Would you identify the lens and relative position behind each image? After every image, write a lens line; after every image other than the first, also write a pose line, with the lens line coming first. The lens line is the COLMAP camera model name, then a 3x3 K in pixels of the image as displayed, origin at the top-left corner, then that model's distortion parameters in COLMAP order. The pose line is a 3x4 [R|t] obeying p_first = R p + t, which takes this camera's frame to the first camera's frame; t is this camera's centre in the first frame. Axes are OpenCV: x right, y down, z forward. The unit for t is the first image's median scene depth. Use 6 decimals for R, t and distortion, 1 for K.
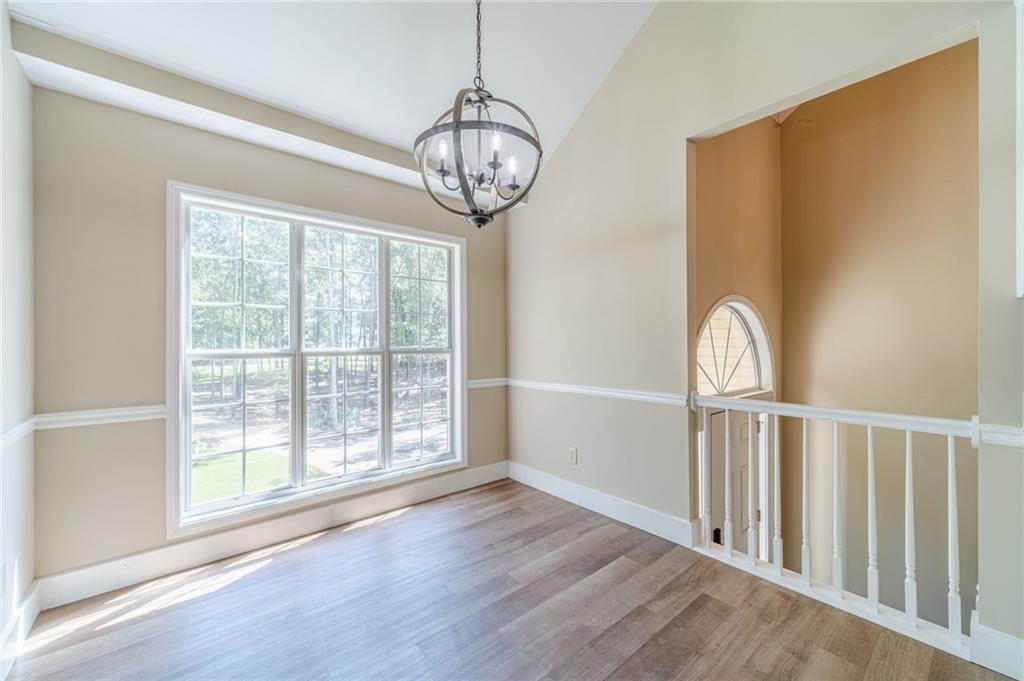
lens RADIAL K [[400.0, 0, 510.0], [0, 400.0, 342.6], [0, 0, 1]] dist [0.020796, -0.000092]
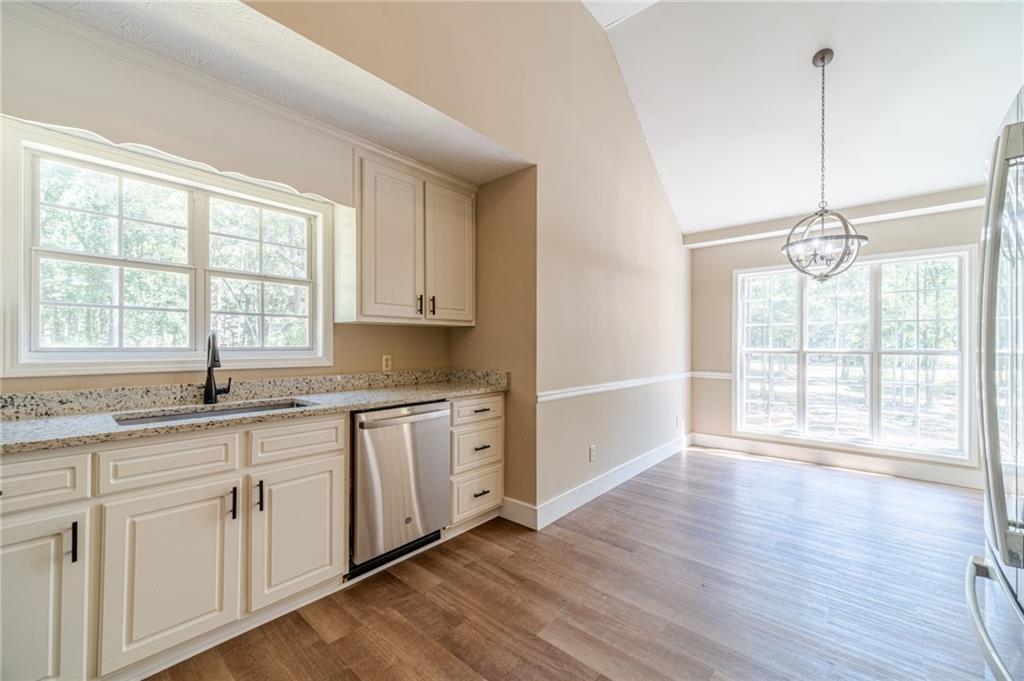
lens RADIAL K [[400.0, 0, 507.3], [0, 400.0, 344.5], [0, 0, 1]] dist [0.020796, -0.000092]
pose [[0.138464, 0.003952, -0.990360, 0.930660], [-0.002877, 0.999989, 0.003588, -0.002896], [0.990363, 0.002352, 0.138474, -0.404518]]
